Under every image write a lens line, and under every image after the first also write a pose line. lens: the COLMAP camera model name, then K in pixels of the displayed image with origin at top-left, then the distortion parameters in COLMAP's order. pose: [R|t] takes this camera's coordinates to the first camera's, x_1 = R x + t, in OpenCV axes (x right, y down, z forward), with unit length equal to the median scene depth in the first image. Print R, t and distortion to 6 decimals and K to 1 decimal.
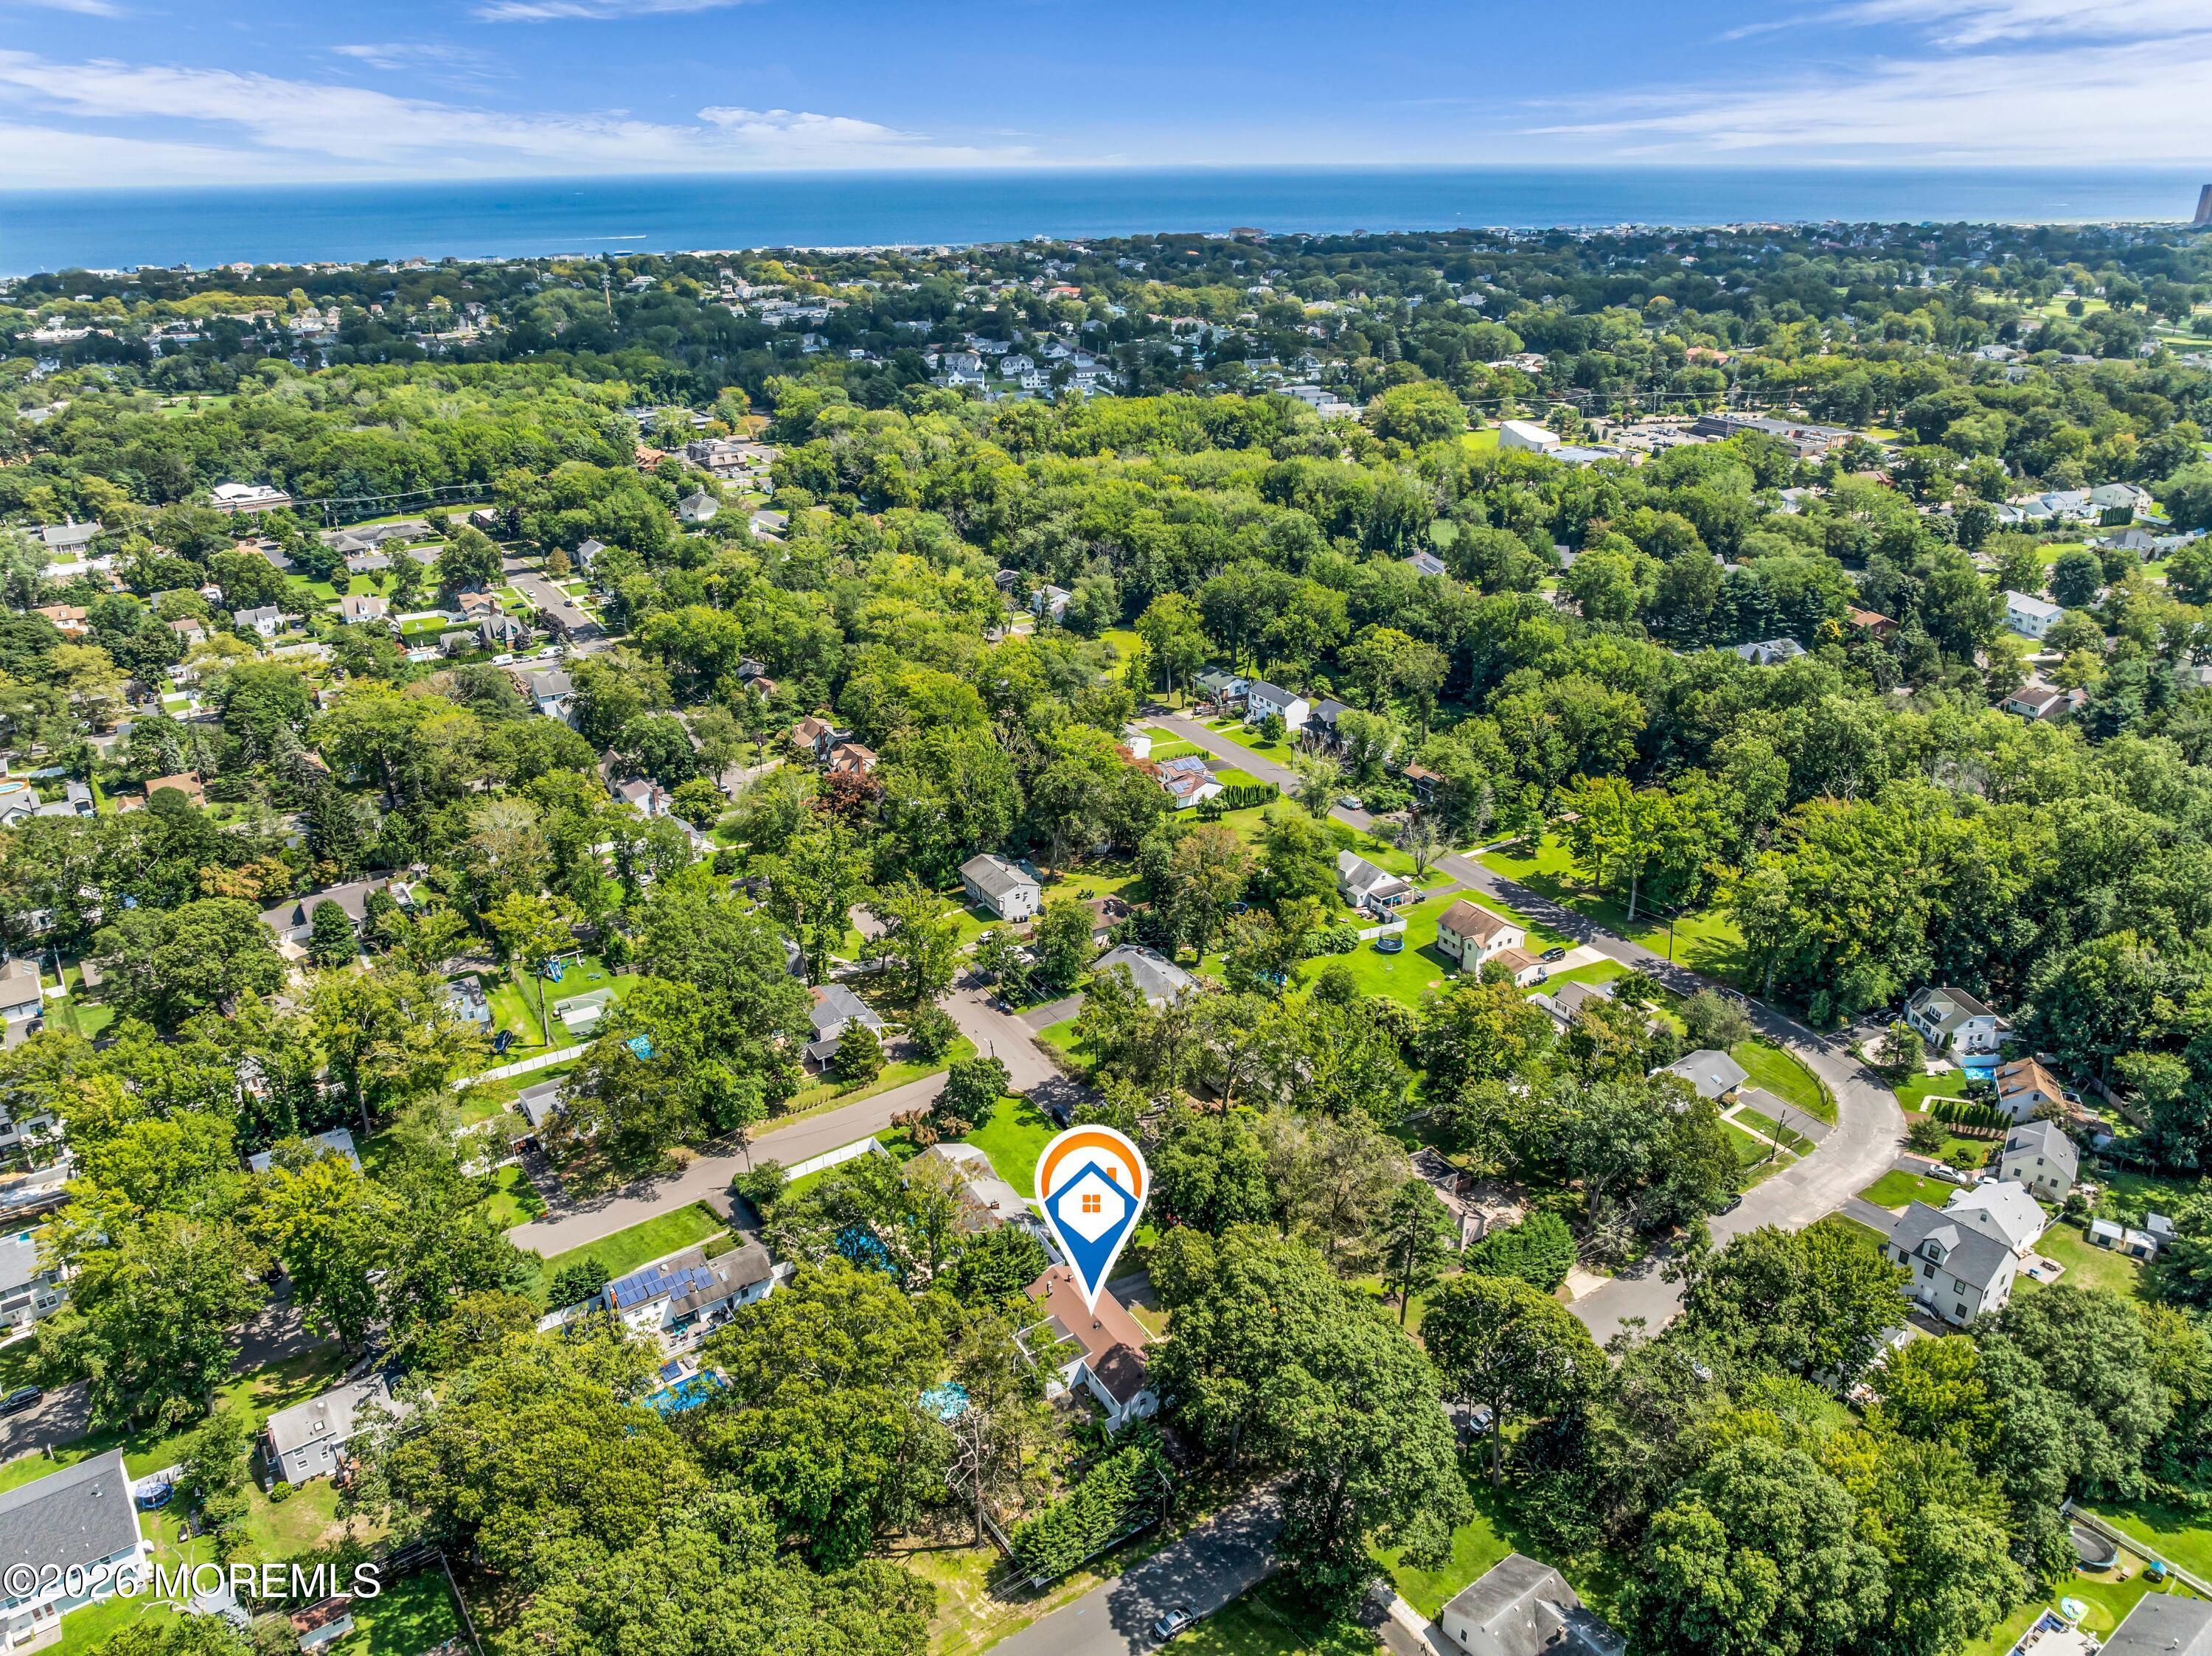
lens RADIAL K [[1542.8, 0, 1106.0], [0, 1542.8, 828.0], [0, 0, 1]] dist [-0.044348, 0.009827]
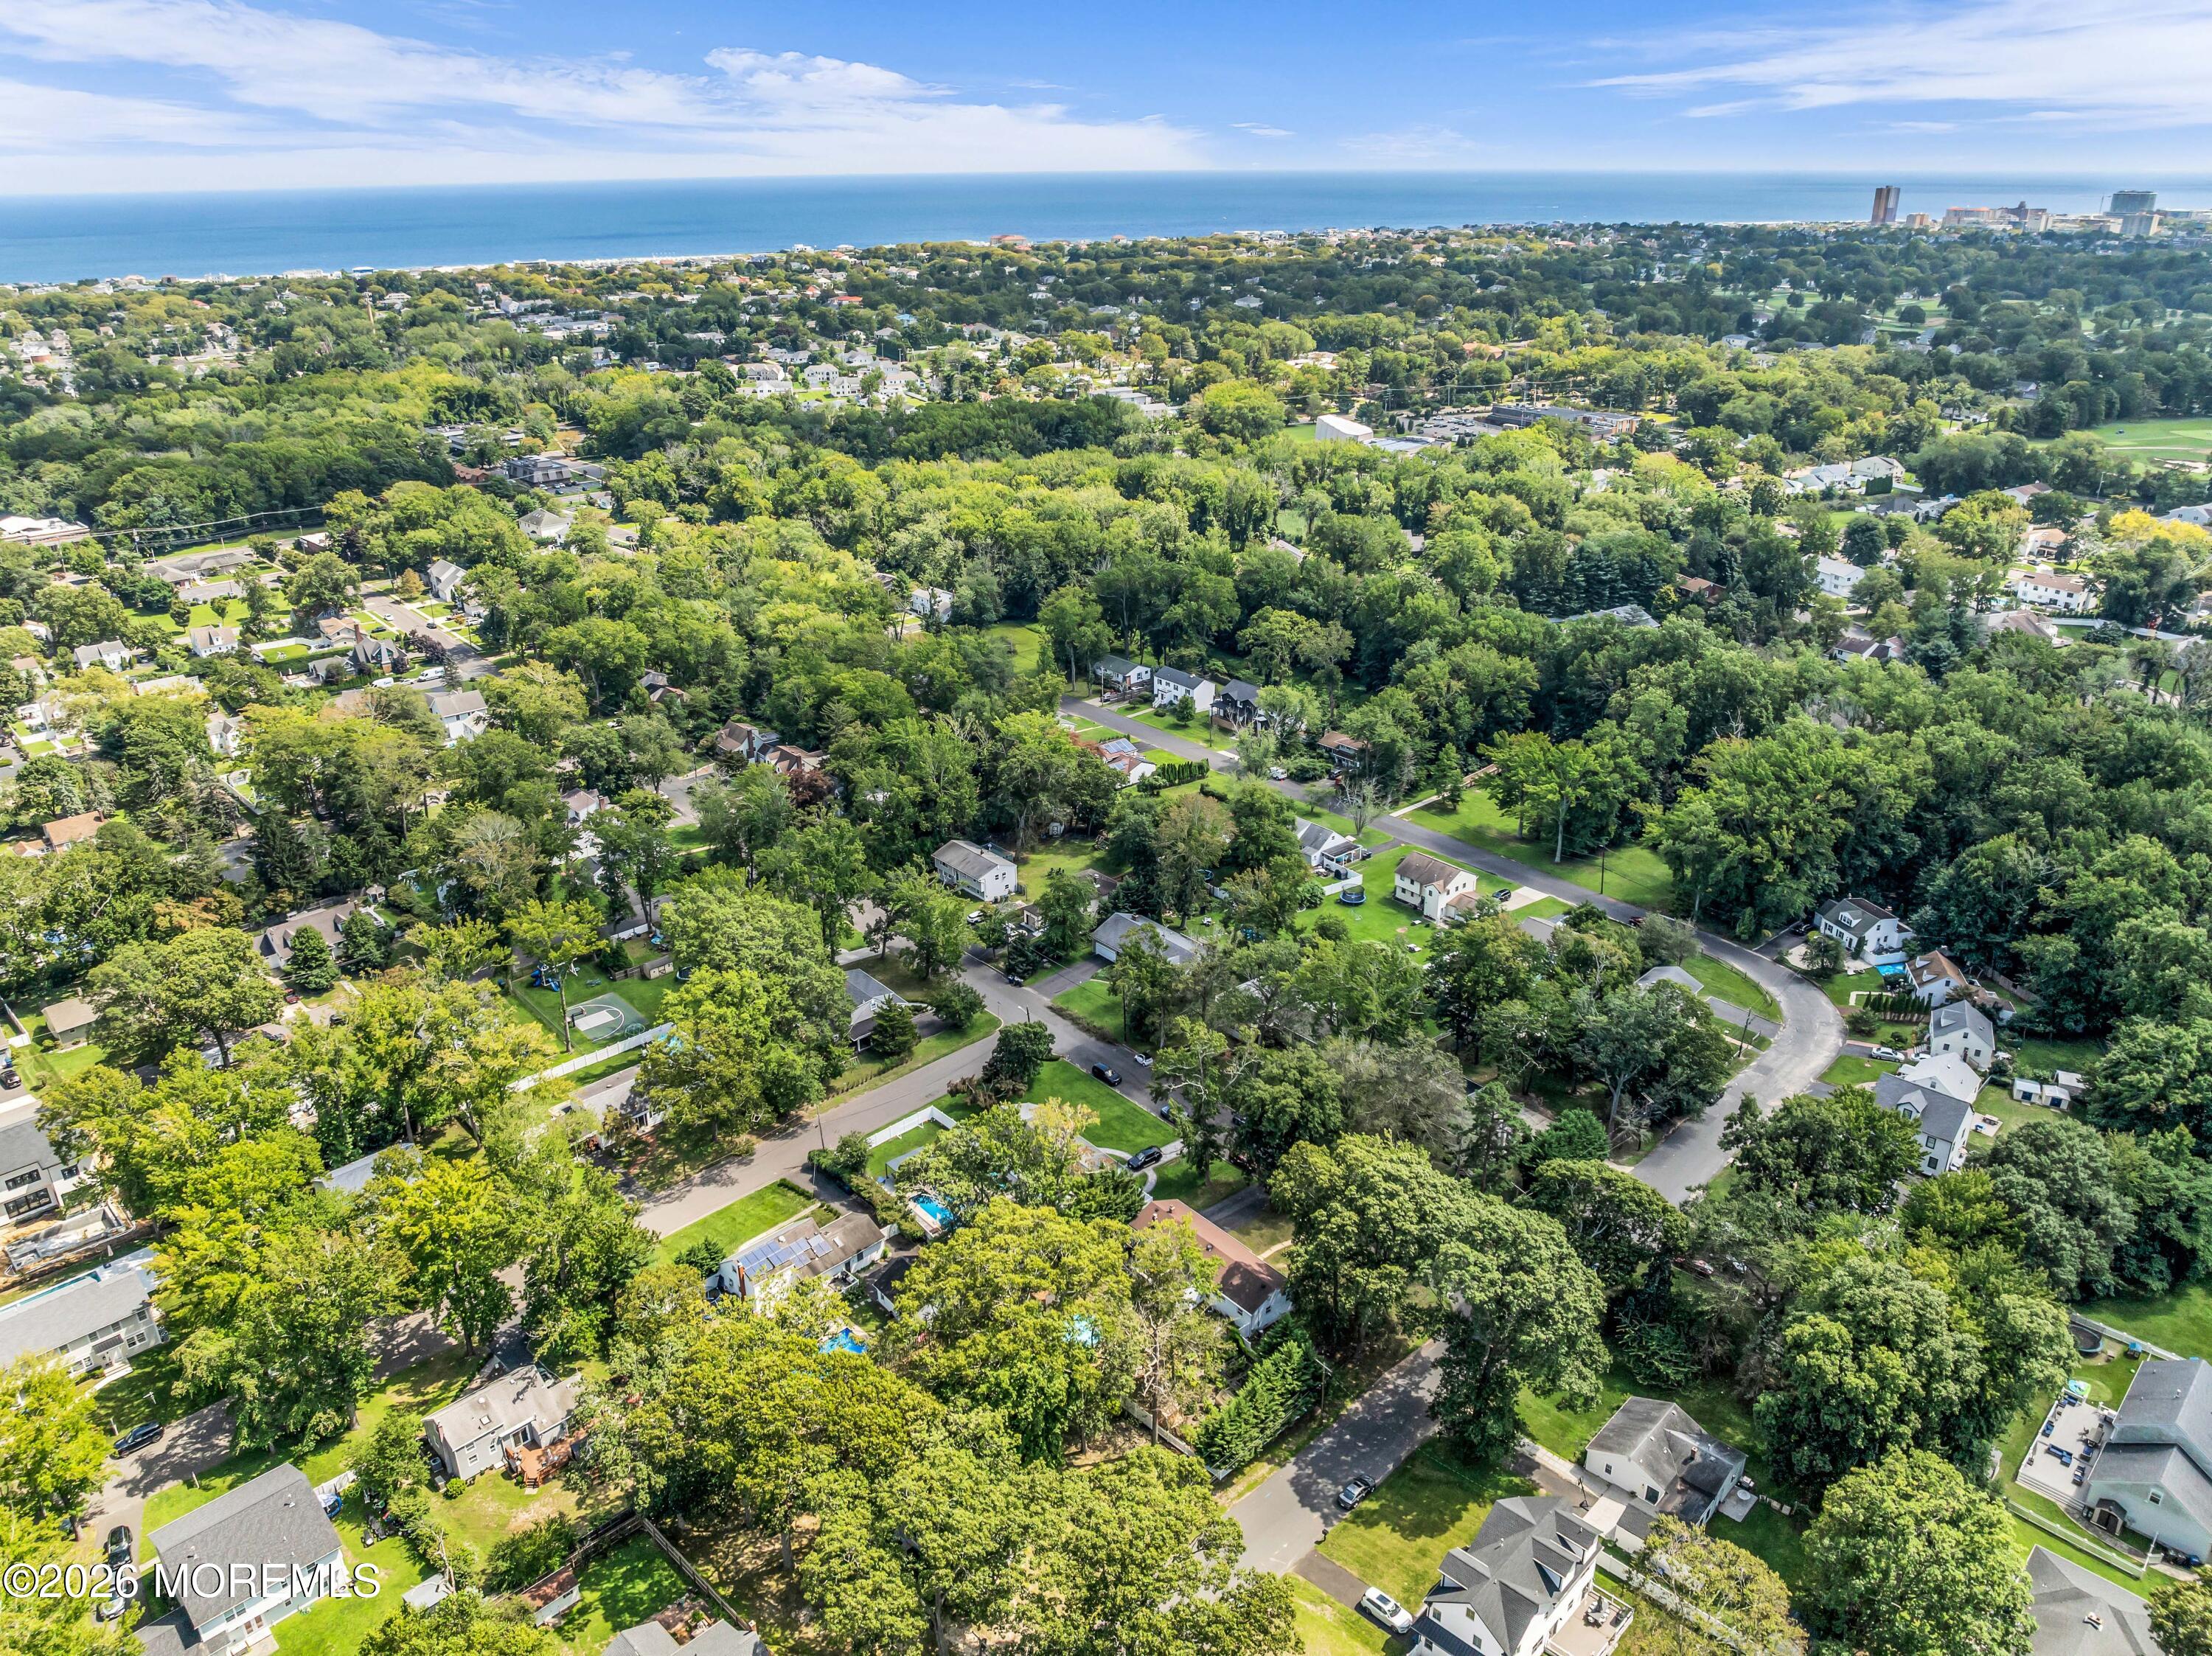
lens RADIAL K [[1542.8, 0, 1106.0], [0, 1542.8, 828.0], [0, 0, 1]] dist [-0.044348, 0.009827]
pose [[0.987704, -0.062476, 0.143311, -0.131785], [0.063146, 0.998004, -0.000127, 0.016093], [-0.143017, 0.009175, 0.989678, -0.035409]]
